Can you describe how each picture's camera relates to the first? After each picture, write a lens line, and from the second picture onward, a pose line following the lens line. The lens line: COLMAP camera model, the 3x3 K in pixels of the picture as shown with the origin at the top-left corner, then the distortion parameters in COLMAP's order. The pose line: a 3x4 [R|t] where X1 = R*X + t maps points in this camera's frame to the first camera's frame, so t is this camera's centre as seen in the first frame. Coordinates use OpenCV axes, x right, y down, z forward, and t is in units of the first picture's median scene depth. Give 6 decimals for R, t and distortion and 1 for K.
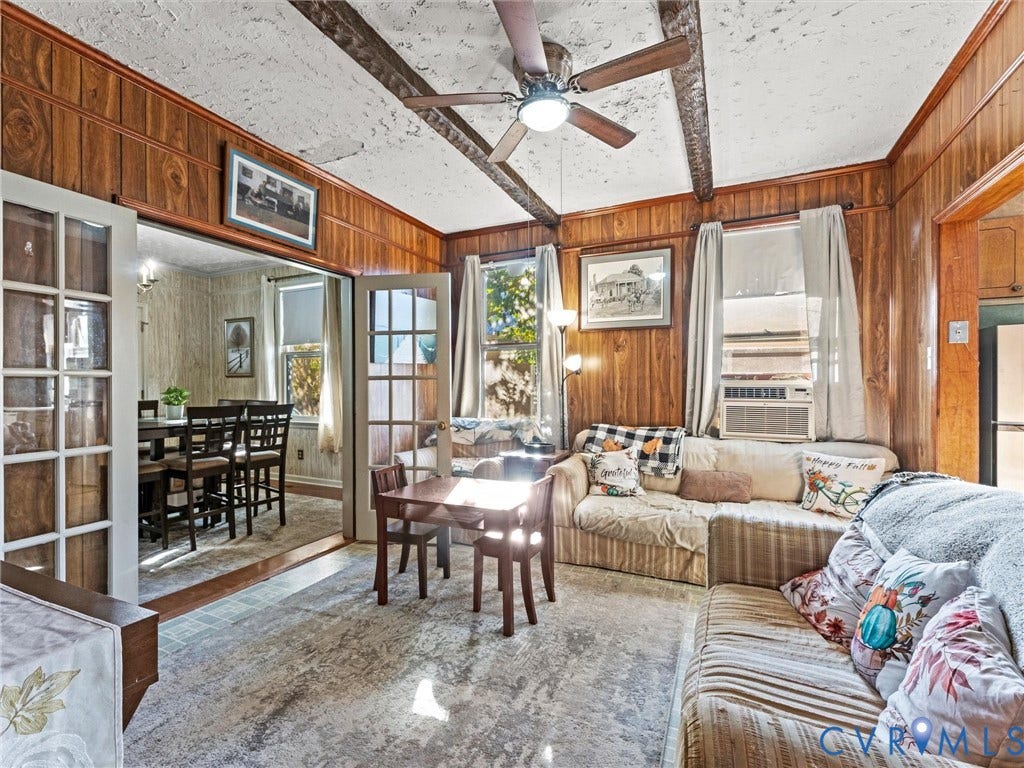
lens RADIAL K [[465.0, 0, 507.7], [0, 465.0, 383.9], [0, 0, 1]] dist [-0.003167, -0.000372]
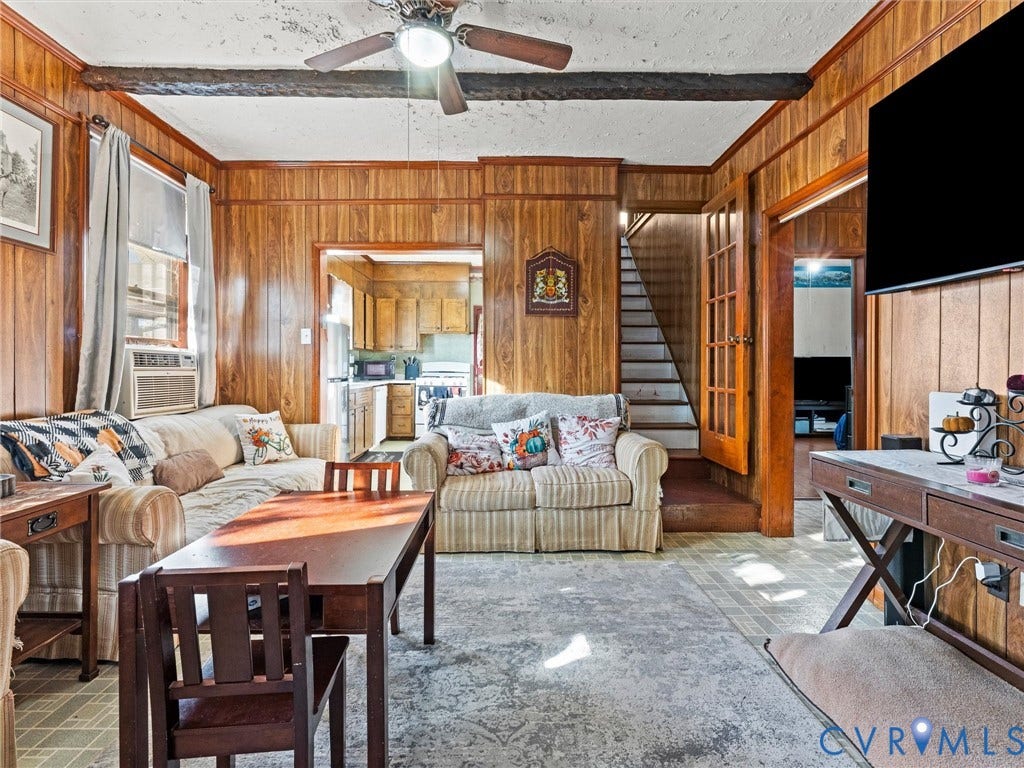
lens RADIAL K [[467.6, 0, 510.6], [0, 467.6, 366.1], [0, 0, 1]] dist [-0.001051, -0.000099]
pose [[-0.442188, 0.003268, 0.896916, -0.629391], [-0.002664, 0.999984, -0.004956, 0.039157], [-0.896918, -0.004581, -0.442173, 0.961794]]
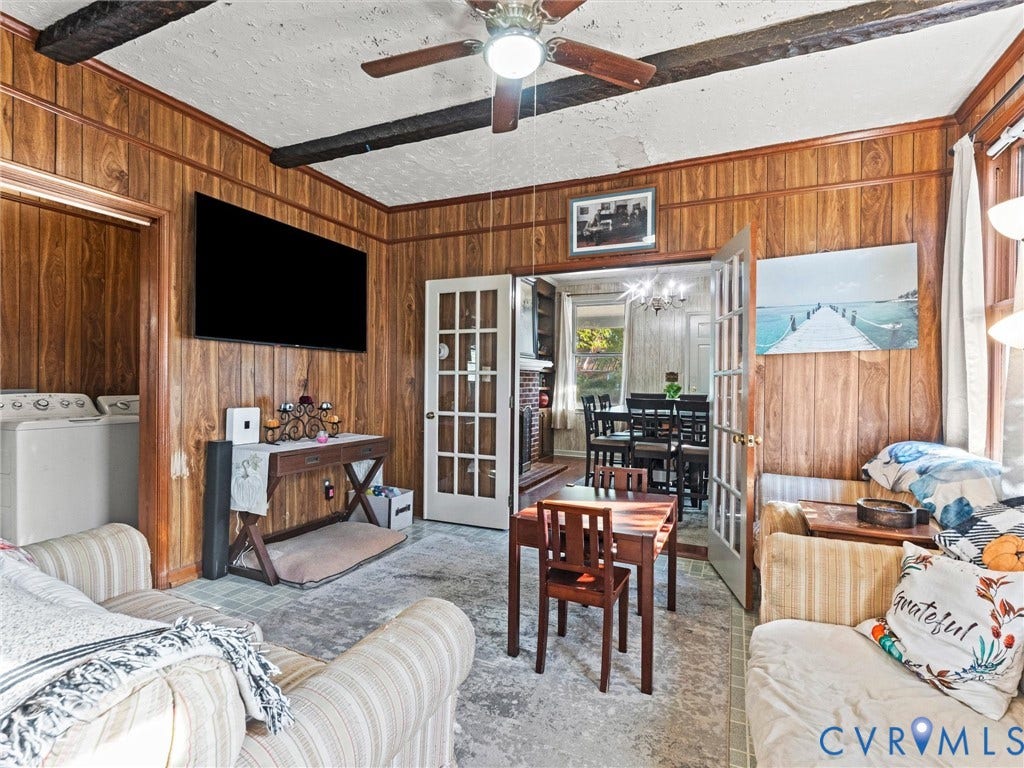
lens RADIAL K [[499.6, 0, 512.0], [0, 499.6, 384.0], [0, 0, 1]] dist [0.004593, 0.000713]
pose [[0.009196, 0.007663, -0.999928, 0.755059], [-0.010457, 0.999917, 0.007567, 0.003624], [0.999903, 0.010387, 0.009275, 0.761837]]
